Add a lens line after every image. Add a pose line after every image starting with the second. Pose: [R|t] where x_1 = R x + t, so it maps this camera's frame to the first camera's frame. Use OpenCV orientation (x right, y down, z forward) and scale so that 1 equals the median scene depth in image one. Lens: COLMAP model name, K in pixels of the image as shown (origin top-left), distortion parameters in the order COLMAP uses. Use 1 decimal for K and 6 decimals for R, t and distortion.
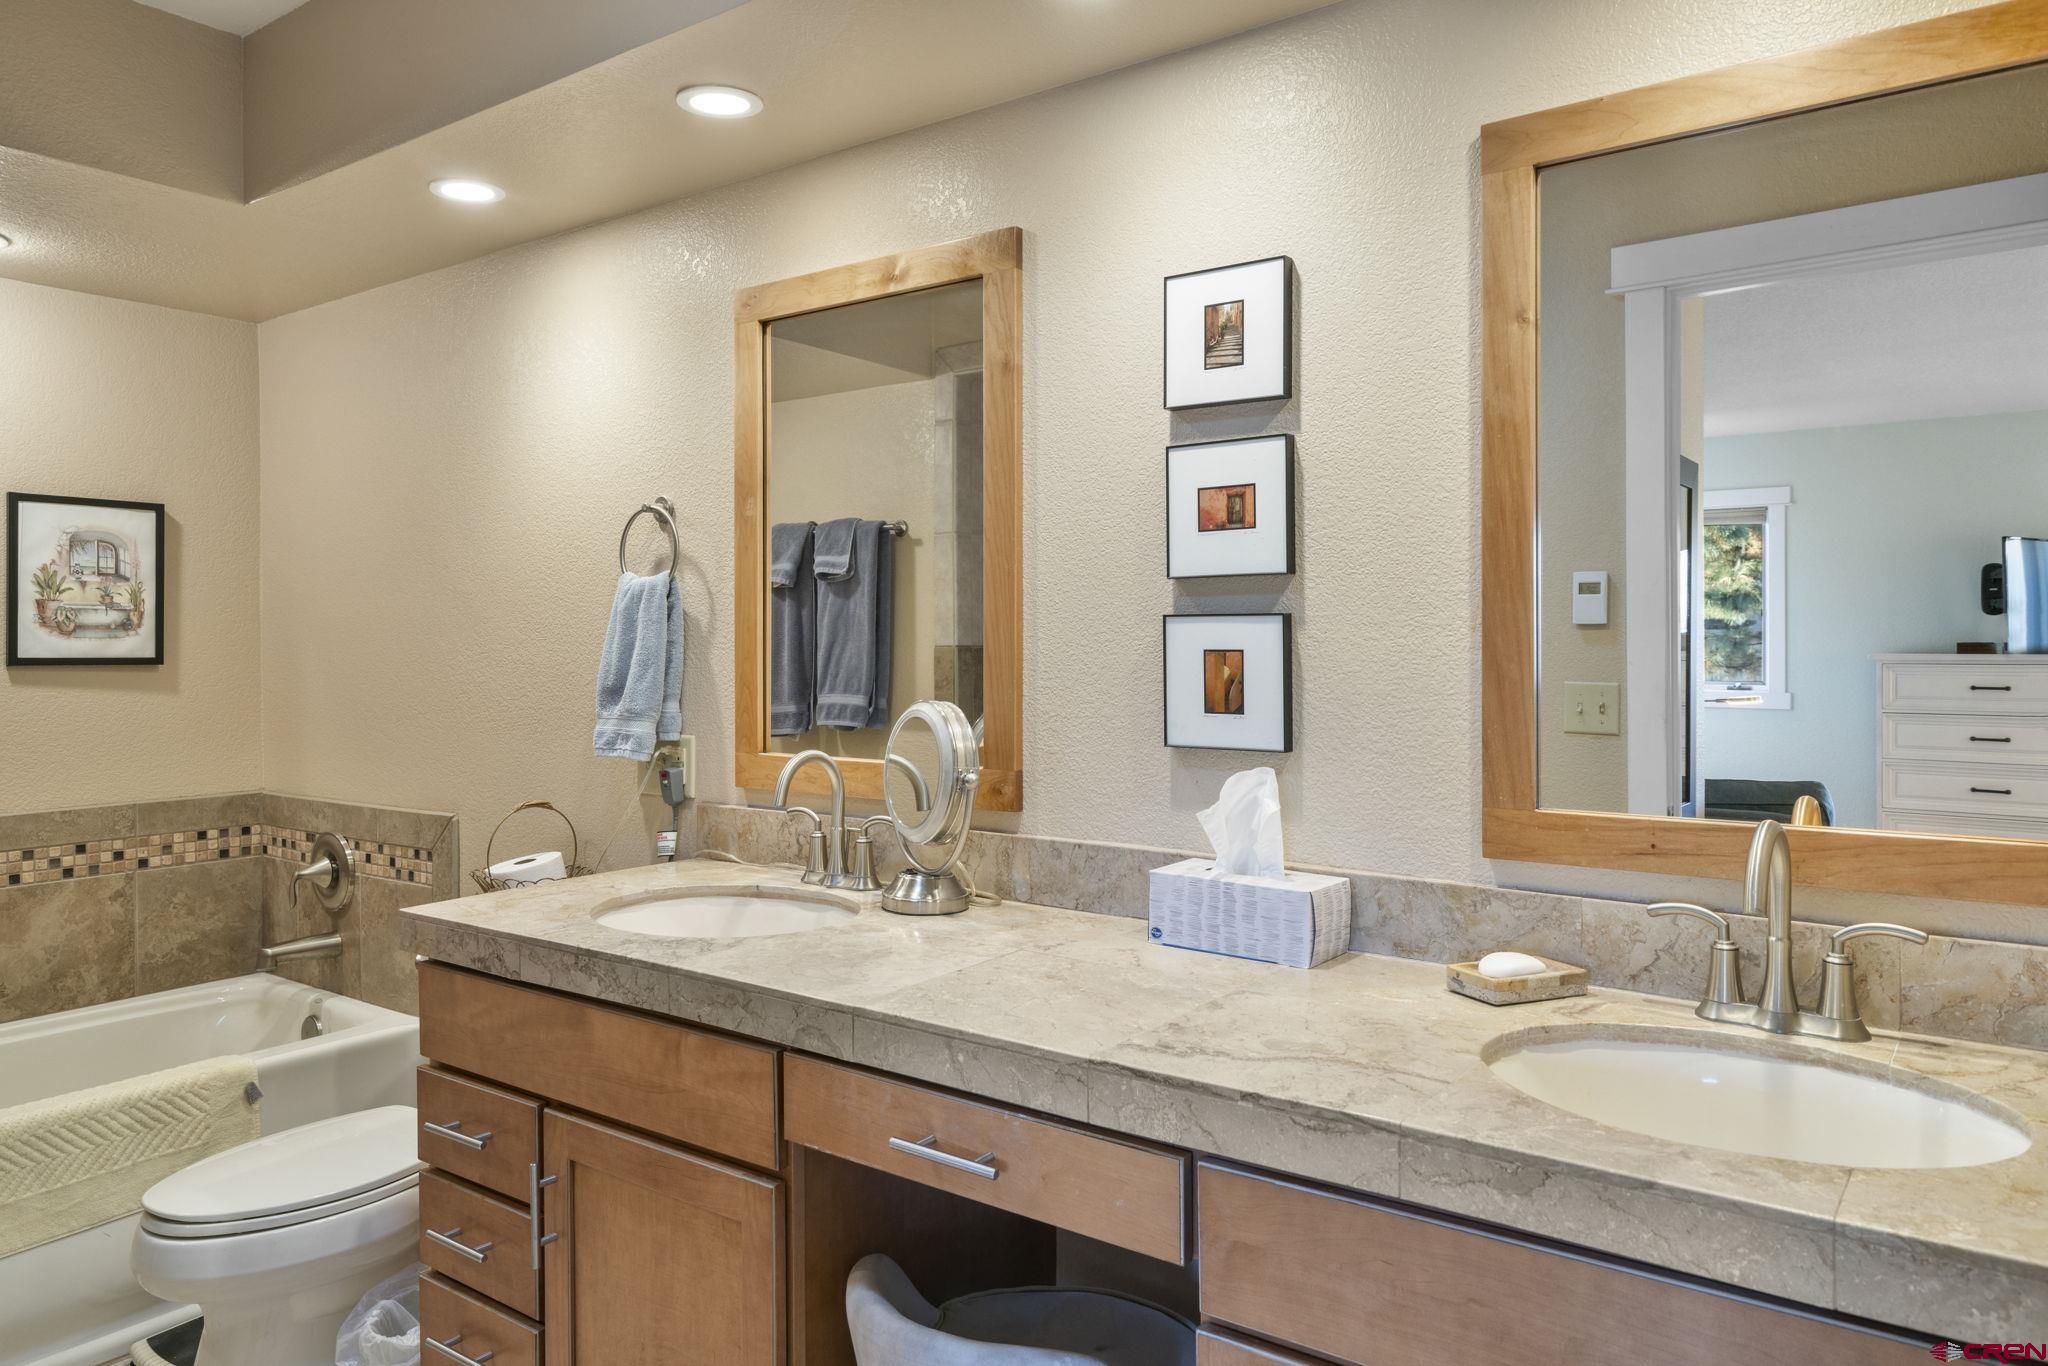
lens RADIAL K [[1357.4, 0, 1022.6], [0, 1357.4, 648.0], [0, 0, 1]] dist [0.000460, 0.003679]
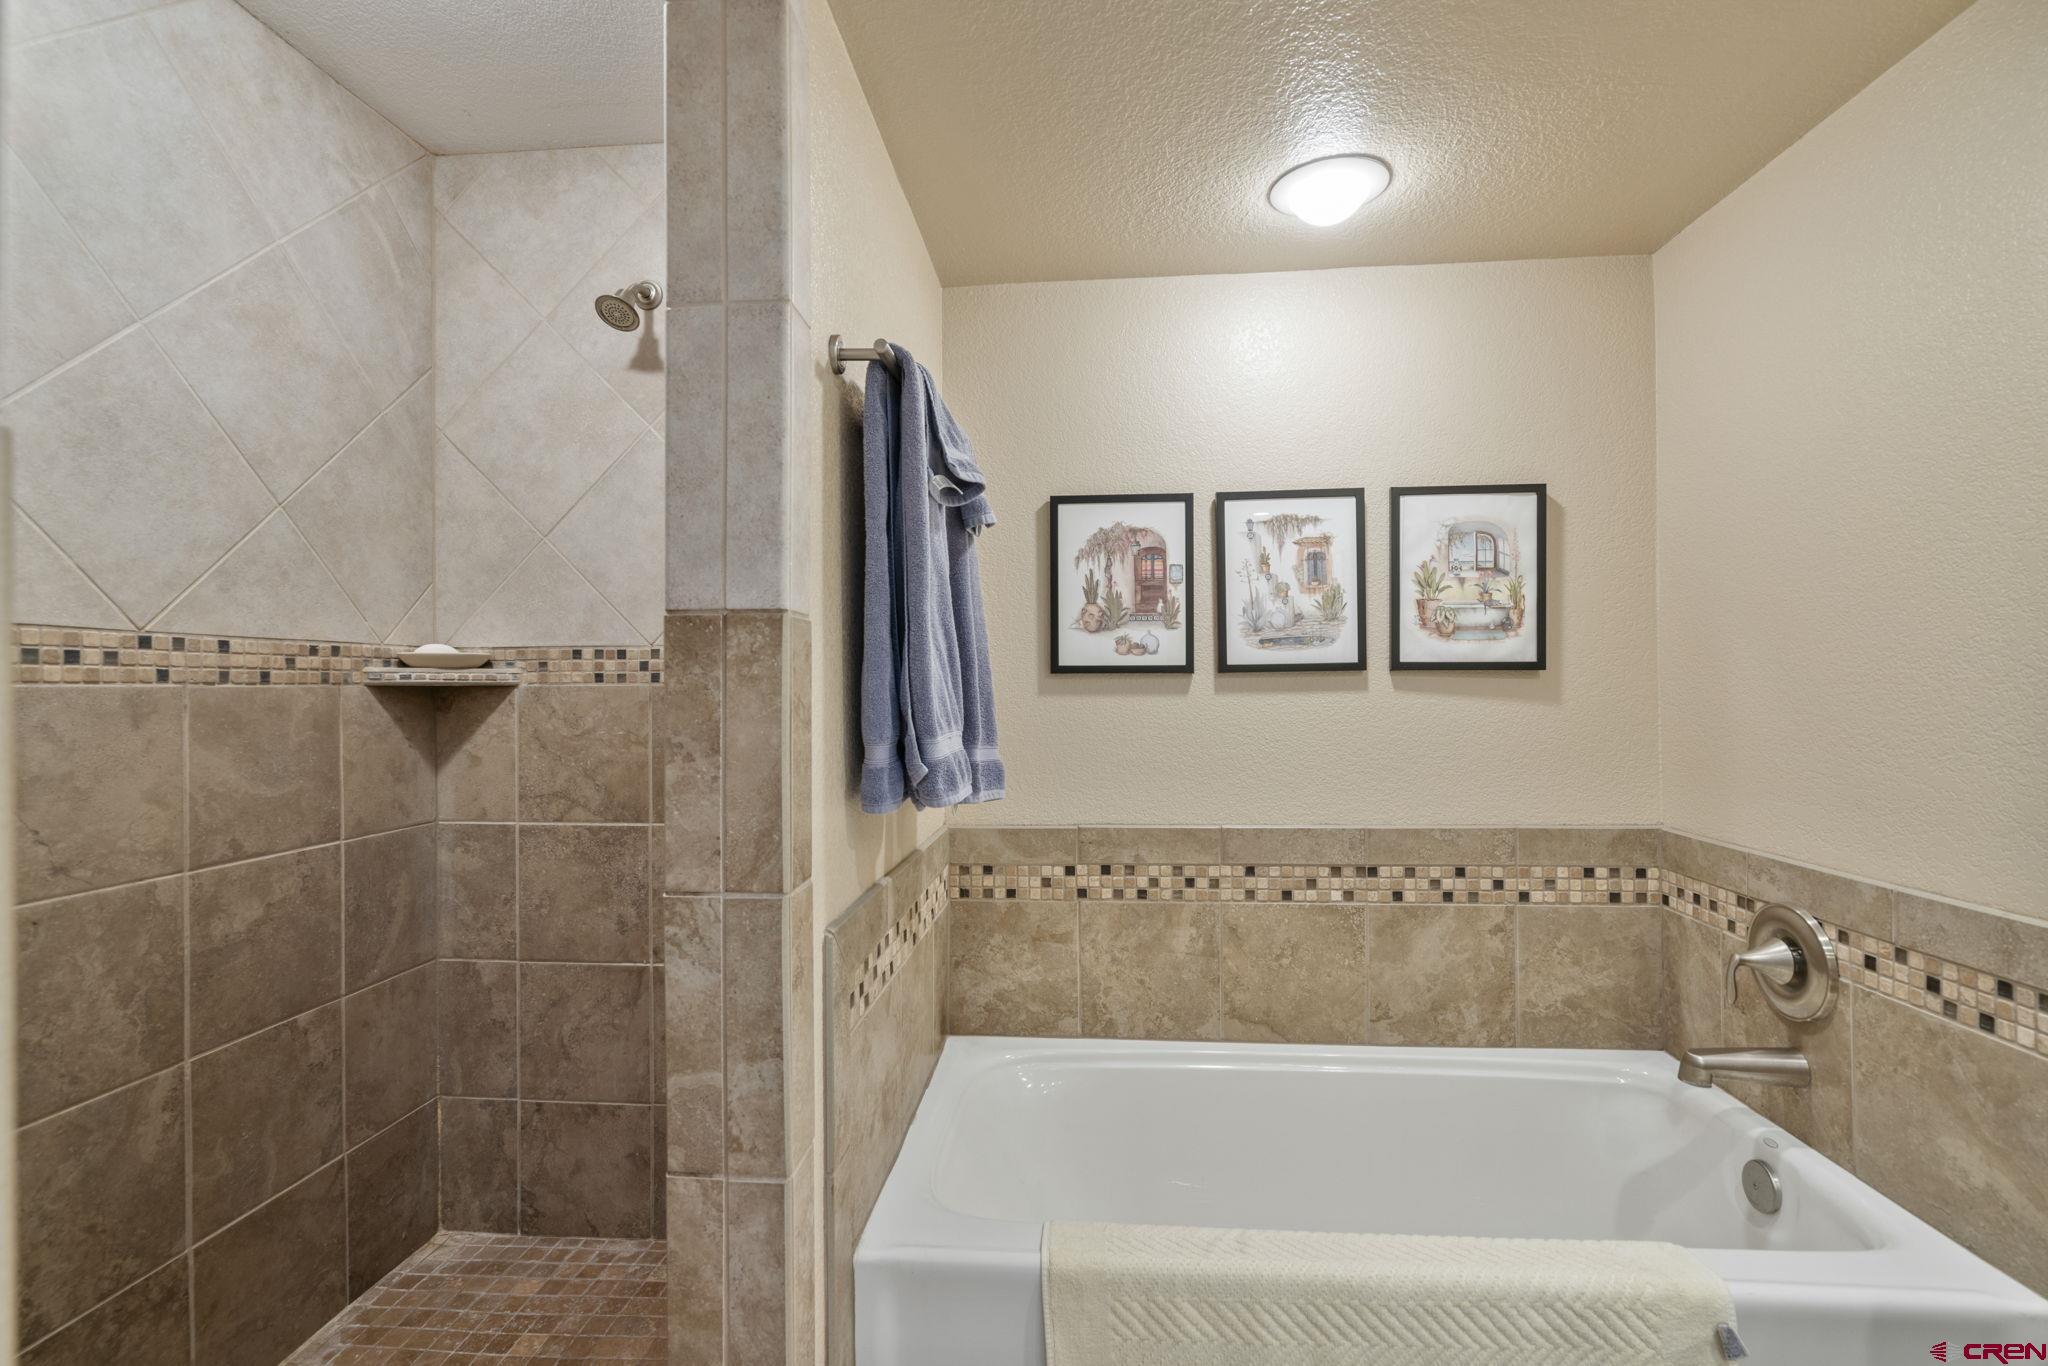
lens RADIAL K [[928.8, 0, 1019.9], [0, 928.8, 685.5], [0, 0, 1]] dist [-0.004613, 0.002084]
pose [[0.519860, -0.000195, -0.854252, -0.309685], [0.003319, 0.999993, 0.001792, 0.020391], [0.854245, -0.003767, 0.519857, 0.417598]]
